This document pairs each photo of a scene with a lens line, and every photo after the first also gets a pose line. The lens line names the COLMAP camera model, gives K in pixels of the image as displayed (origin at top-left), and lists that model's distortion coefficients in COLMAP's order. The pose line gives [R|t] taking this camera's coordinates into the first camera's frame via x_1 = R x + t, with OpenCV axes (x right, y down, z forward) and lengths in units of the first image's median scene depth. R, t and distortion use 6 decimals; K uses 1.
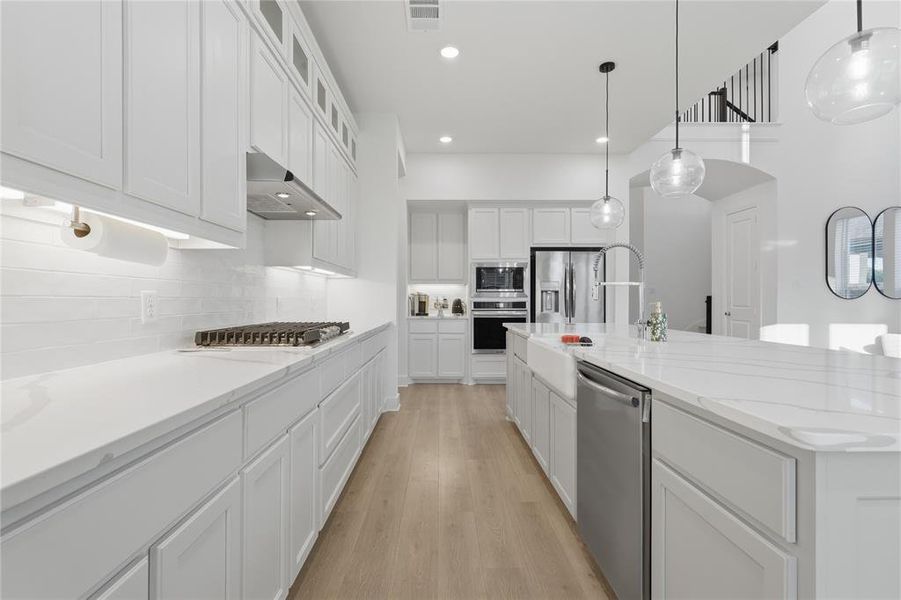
lens RADIAL K [[414.9, 0, 447.7], [0, 414.9, 300.2], [0, 0, 1]] dist [-0.000892, 0.000646]
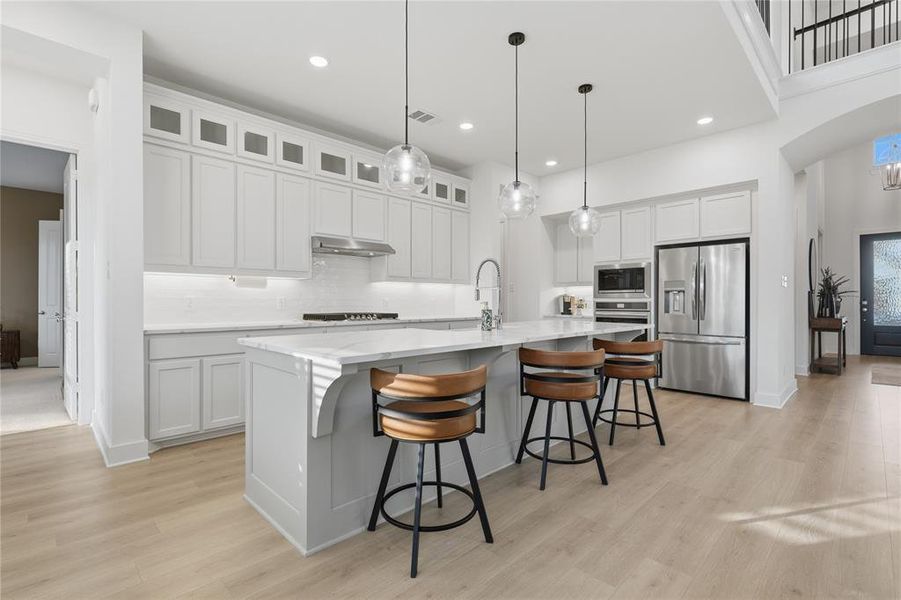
lens RADIAL K [[414.9, 0, 447.7], [0, 414.9, 300.2], [0, 0, 1]] dist [-0.000892, 0.000646]
pose [[0.685187, -0.001057, -0.728367, 0.576238], [-0.000913, 0.999997, -0.002310, 0.001264], [0.728367, 0.002248, 0.685183, -0.010110]]
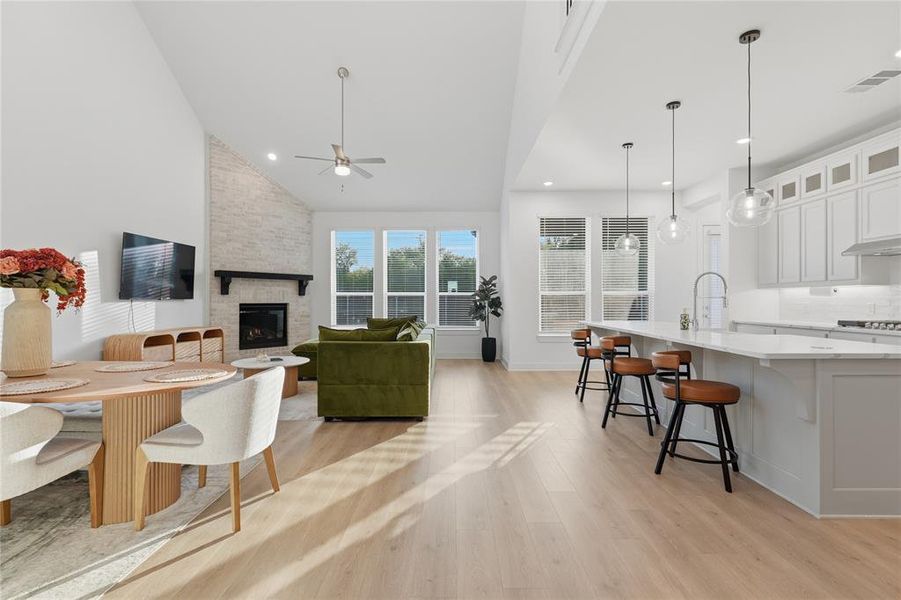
lens RADIAL K [[414.9, 0, 447.7], [0, 414.9, 300.2], [0, 0, 1]] dist [-0.000892, 0.000646]
pose [[-0.999485, -0.000893, 0.032087, 0.602669], [-0.000907, 1.000000, -0.000413, -0.010961], [-0.032086, -0.000442, -0.999485, 1.153780]]
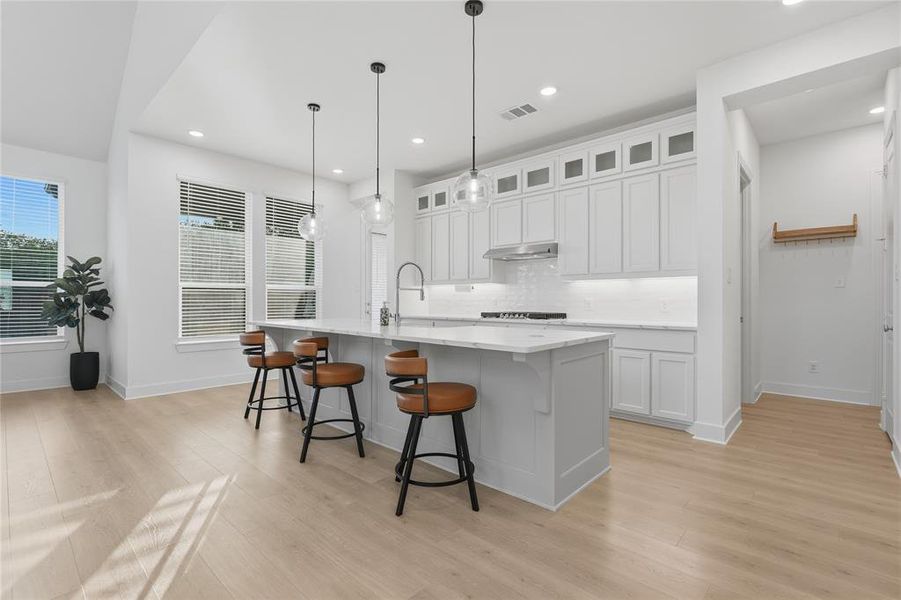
lens RADIAL K [[414.9, 0, 447.7], [0, 414.9, 300.2], [0, 0, 1]] dist [-0.000892, 0.000646]
pose [[-0.695180, -0.004168, -0.718824, 0.609318], [-0.002939, 0.999991, -0.002956, 0.002062], [0.718830, 0.000058, -0.695186, 0.934484]]
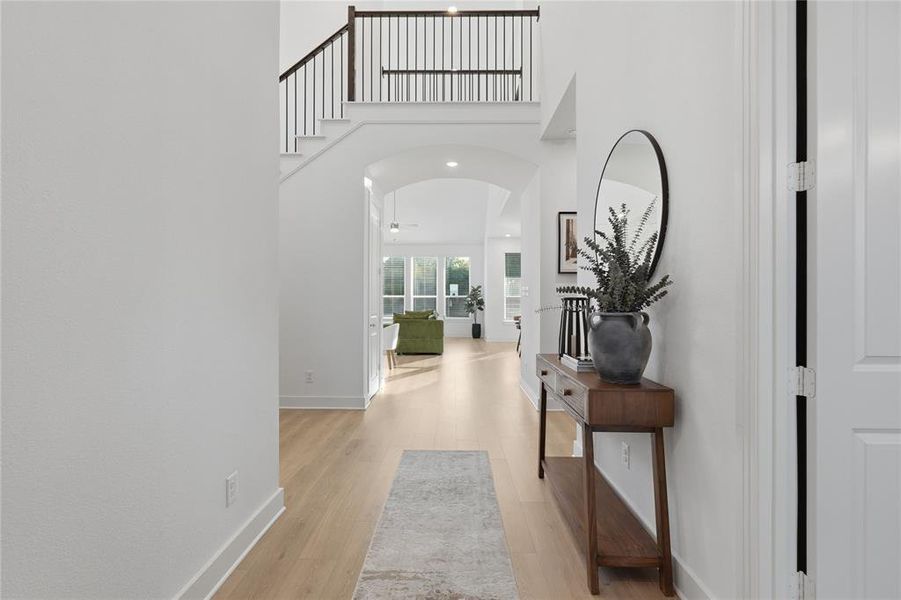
lens RADIAL K [[414.9, 0, 447.7], [0, 414.9, 300.2], [0, 0, 1]] dist [-0.000892, 0.000646]
pose [[-0.999373, -0.001848, 0.035349, 0.585033], [-0.001733, 0.999993, 0.003266, -0.021396], [-0.035355, 0.003203, -0.999370, 2.087809]]
